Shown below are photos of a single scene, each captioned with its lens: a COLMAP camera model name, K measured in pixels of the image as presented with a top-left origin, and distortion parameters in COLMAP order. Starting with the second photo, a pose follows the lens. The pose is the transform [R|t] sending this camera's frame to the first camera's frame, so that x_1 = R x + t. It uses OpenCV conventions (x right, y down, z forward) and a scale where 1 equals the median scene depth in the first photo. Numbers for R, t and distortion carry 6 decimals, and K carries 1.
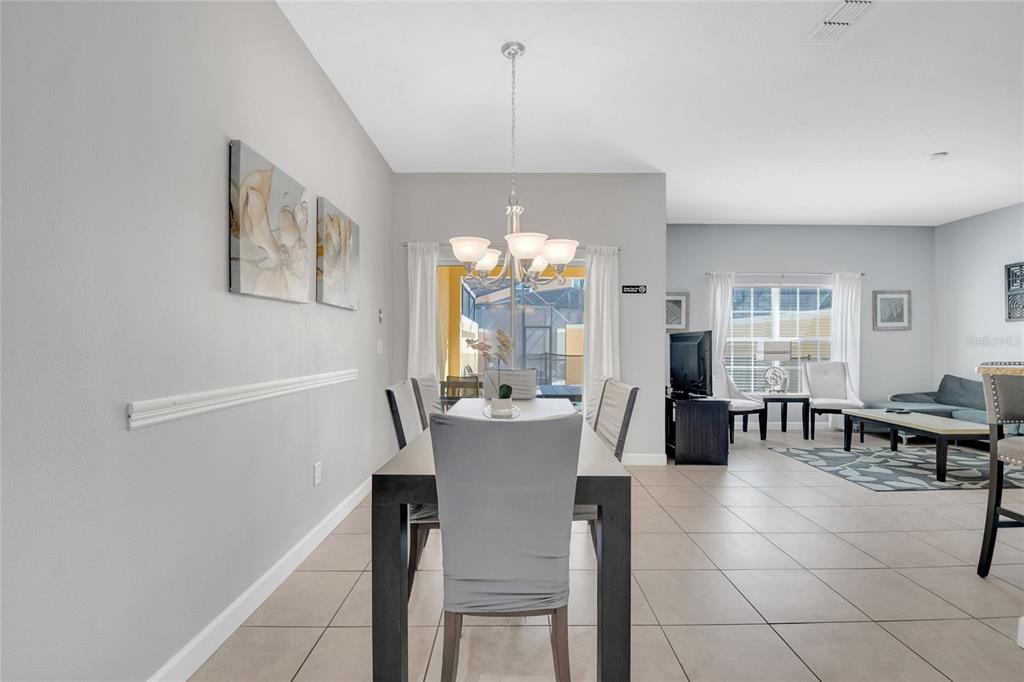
lens RADIAL K [[453.1, 0, 516.6], [0, 453.1, 349.9], [0, 0, 1]] dist [0.001554, -0.014178]
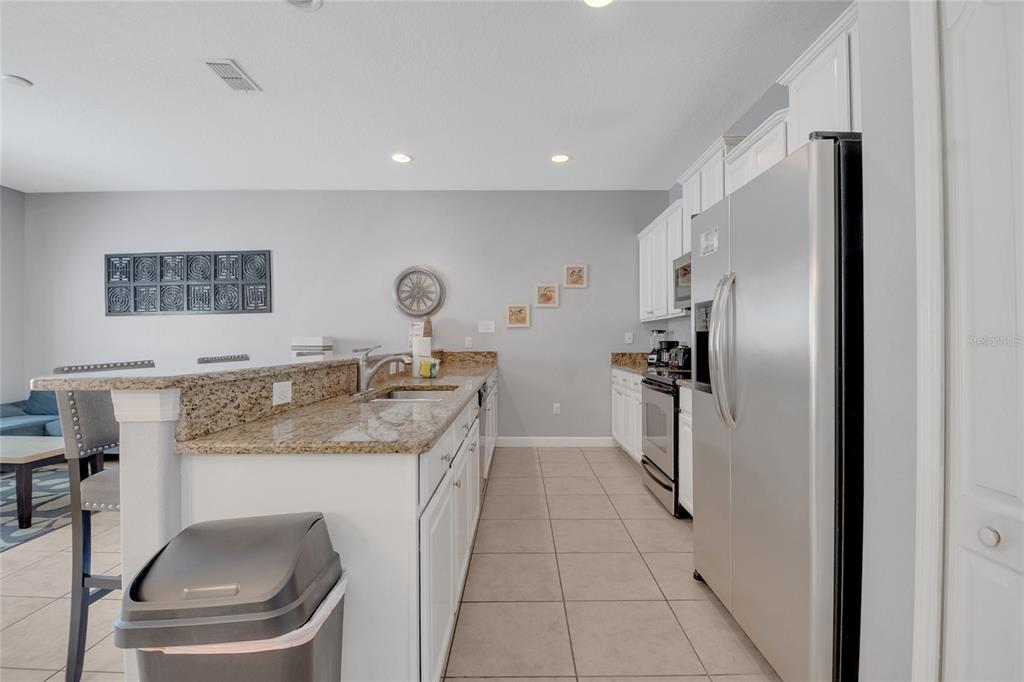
lens RADIAL K [[457.7, 0, 512.8], [0, 457.7, 338.1], [0, 0, 1]] dist [0.000876, -0.013506]
pose [[0.017053, 0.003701, 0.999848, 0.173898], [0.014926, 0.999881, -0.003956, -0.000941], [-0.999743, 0.014992, 0.016995, 0.140410]]
